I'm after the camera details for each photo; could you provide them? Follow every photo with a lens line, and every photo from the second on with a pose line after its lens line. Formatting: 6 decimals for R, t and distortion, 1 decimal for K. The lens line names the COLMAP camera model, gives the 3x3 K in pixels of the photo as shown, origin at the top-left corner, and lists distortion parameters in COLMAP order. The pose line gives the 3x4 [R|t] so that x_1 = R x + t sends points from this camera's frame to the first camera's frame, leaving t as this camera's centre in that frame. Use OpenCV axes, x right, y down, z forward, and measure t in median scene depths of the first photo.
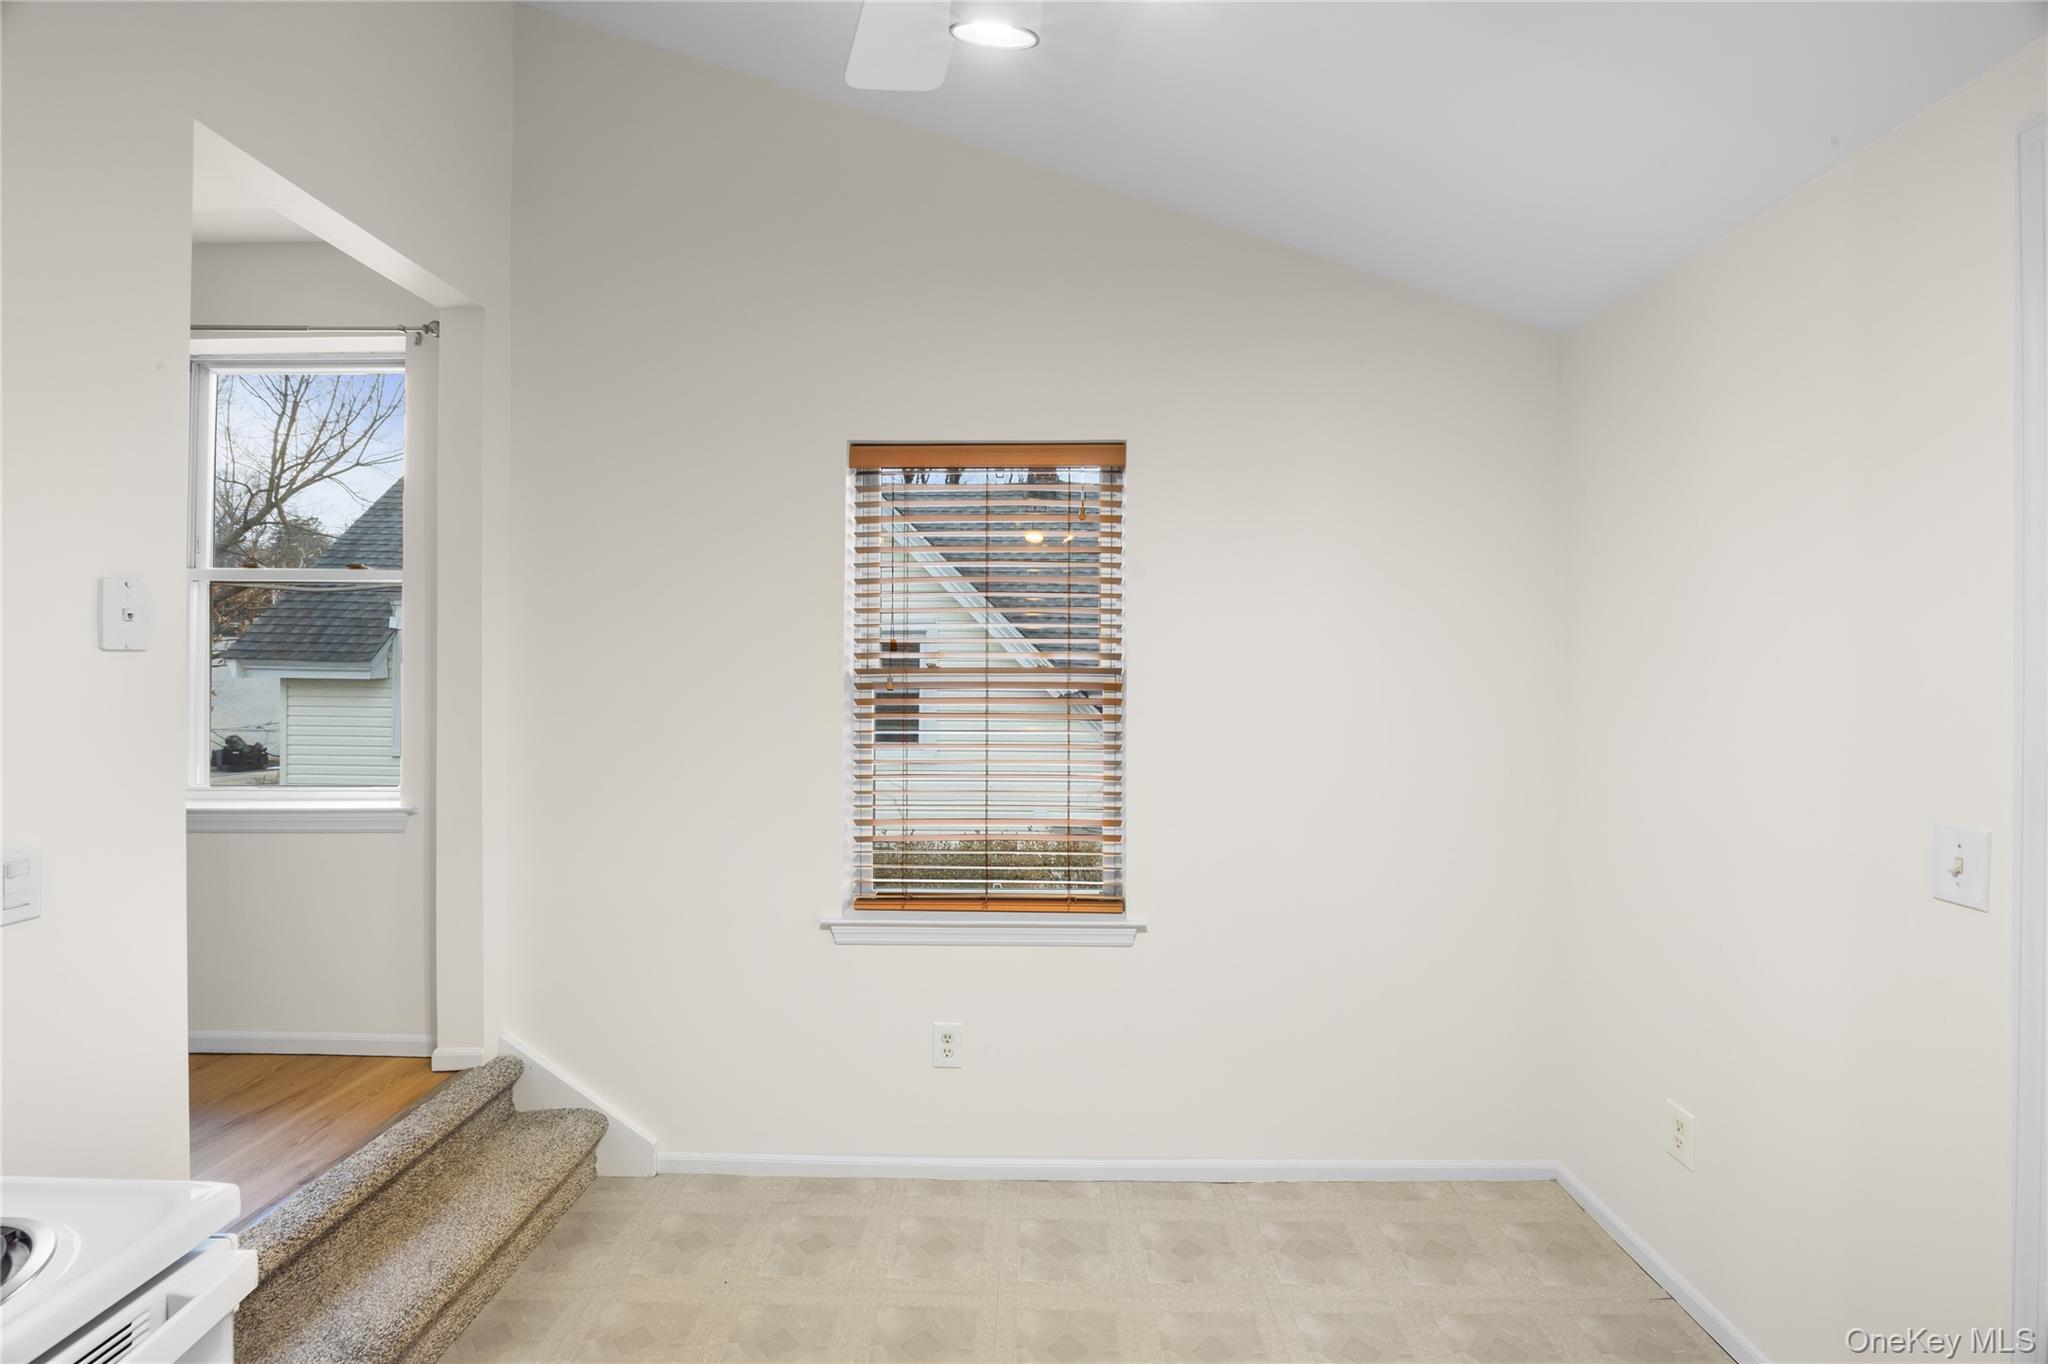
lens RADIAL K [[866.7, 0, 1021.9], [0, 866.7, 667.0], [0, 0, 1]] dist [0.000708, 0.000469]
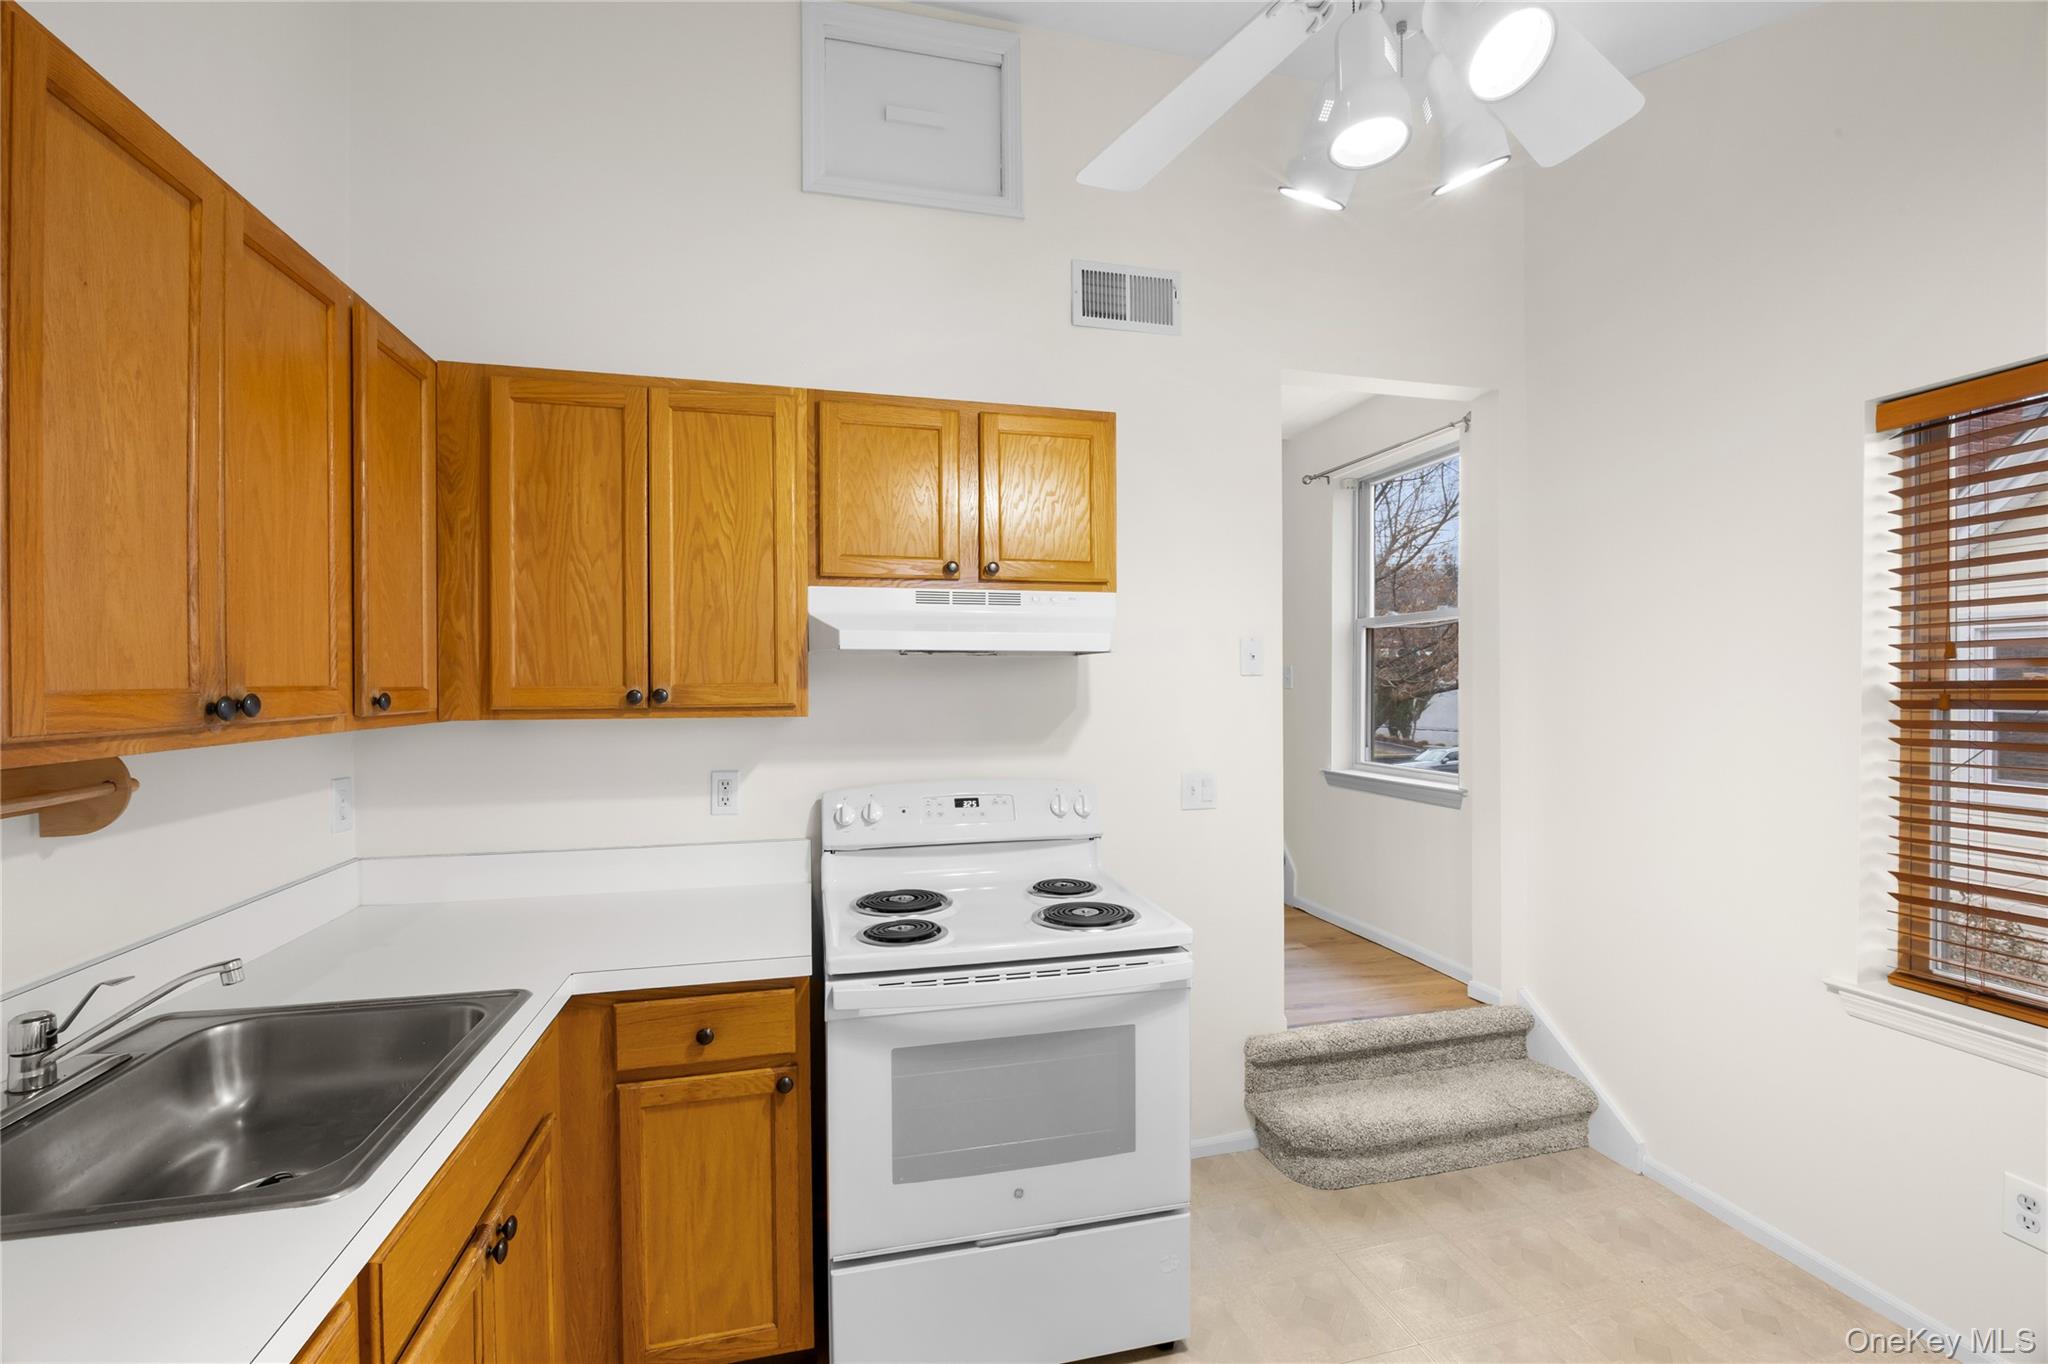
lens RADIAL K [[888.2, 0, 1024.0], [0, 888.2, 682.0], [0, 0, 1]] dist [-0.000828, 0.000017]
pose [[0.260964, -0.003659, -0.965342, 0.435043], [0.006259, 0.999978, -0.002098, -0.001334], [0.965328, -0.005494, 0.260981, 0.022848]]
